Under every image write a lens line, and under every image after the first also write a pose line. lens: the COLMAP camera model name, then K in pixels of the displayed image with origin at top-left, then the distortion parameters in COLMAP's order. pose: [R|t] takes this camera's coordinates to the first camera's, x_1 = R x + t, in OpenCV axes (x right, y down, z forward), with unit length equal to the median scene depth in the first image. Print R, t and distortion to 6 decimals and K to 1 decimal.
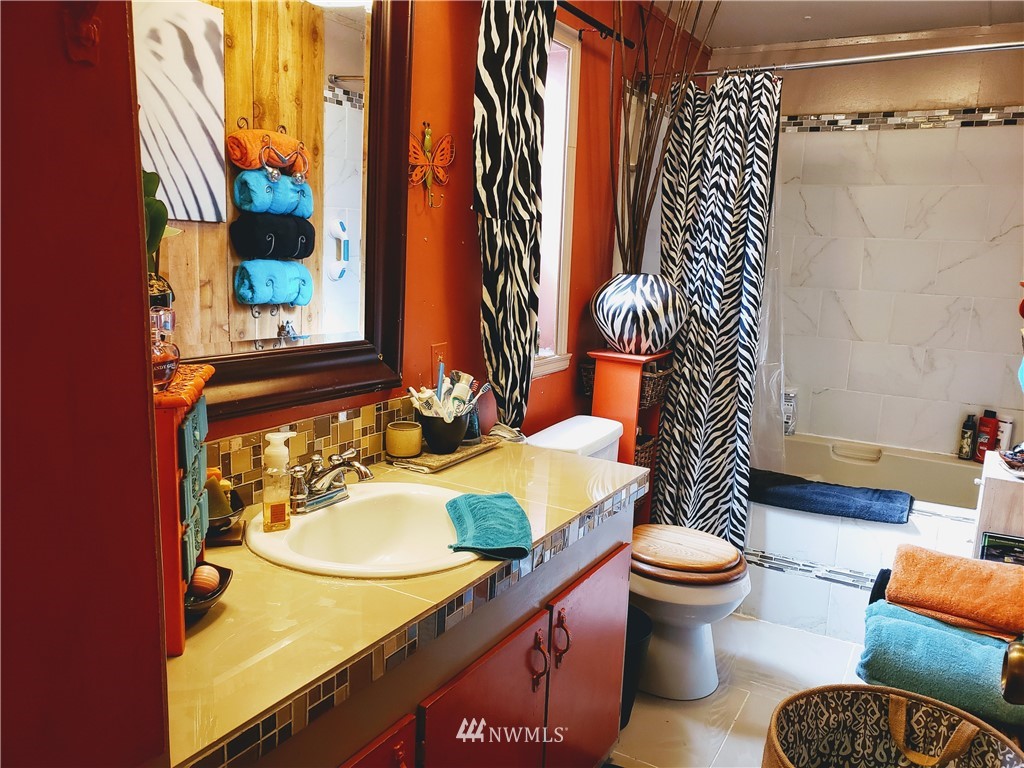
lens RADIAL K [[791.2, 0, 544.8], [0, 791.2, 390.4], [0, 0, 1]] dist [0.040462, -0.029480]
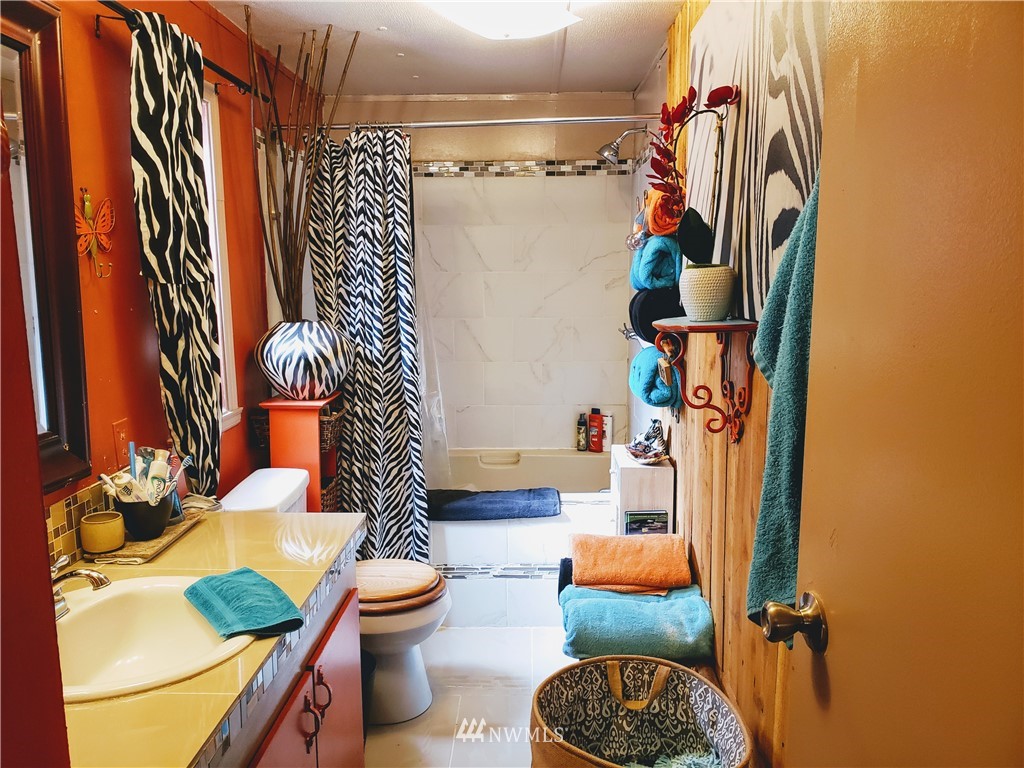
lens RADIAL K [[791.2, 0, 516.7], [0, 791.2, 391.6], [0, 0, 1]] dist [0.040462, -0.029480]
pose [[0.887022, -0.117031, 0.446649, -0.104114], [0.124872, 0.992101, 0.011959, -0.035848], [-0.444520, 0.045166, 0.894630, -0.032397]]
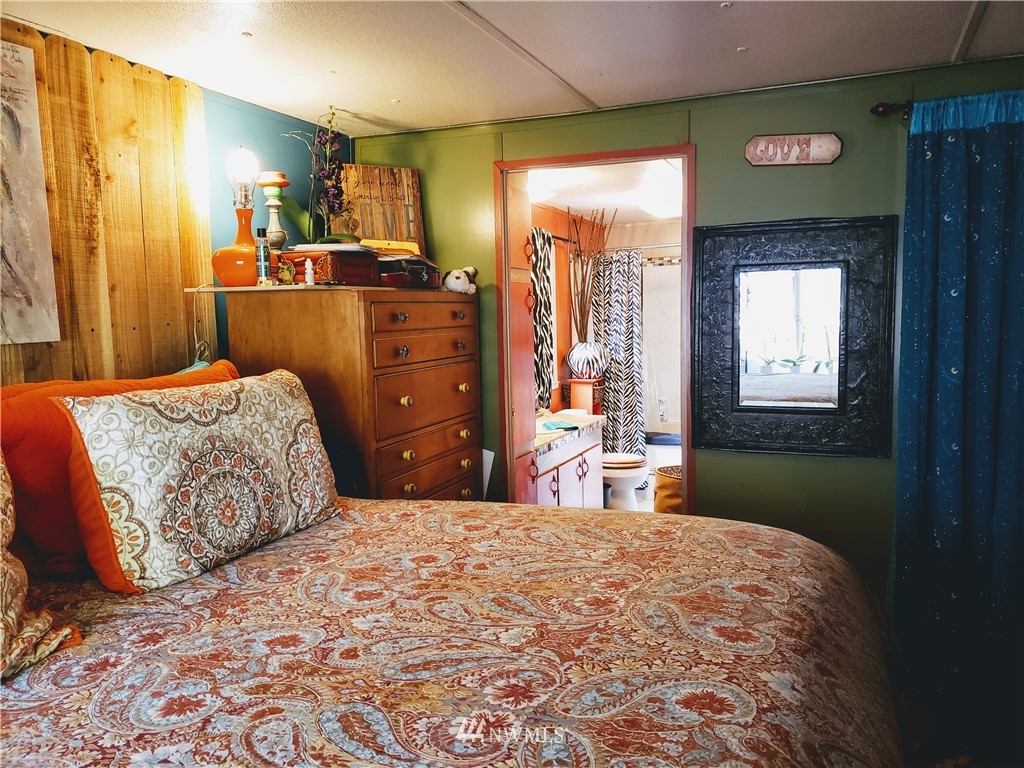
lens RADIAL K [[791.2, 0, 515.9], [0, 791.2, 386.7], [0, 0, 1]] dist [0.040462, -0.029480]
pose [[0.992455, -0.072581, 0.098814, -0.305024], [0.081950, 0.992164, -0.094309, 0.165984], [-0.091194, 0.101695, 0.990627, -1.153740]]
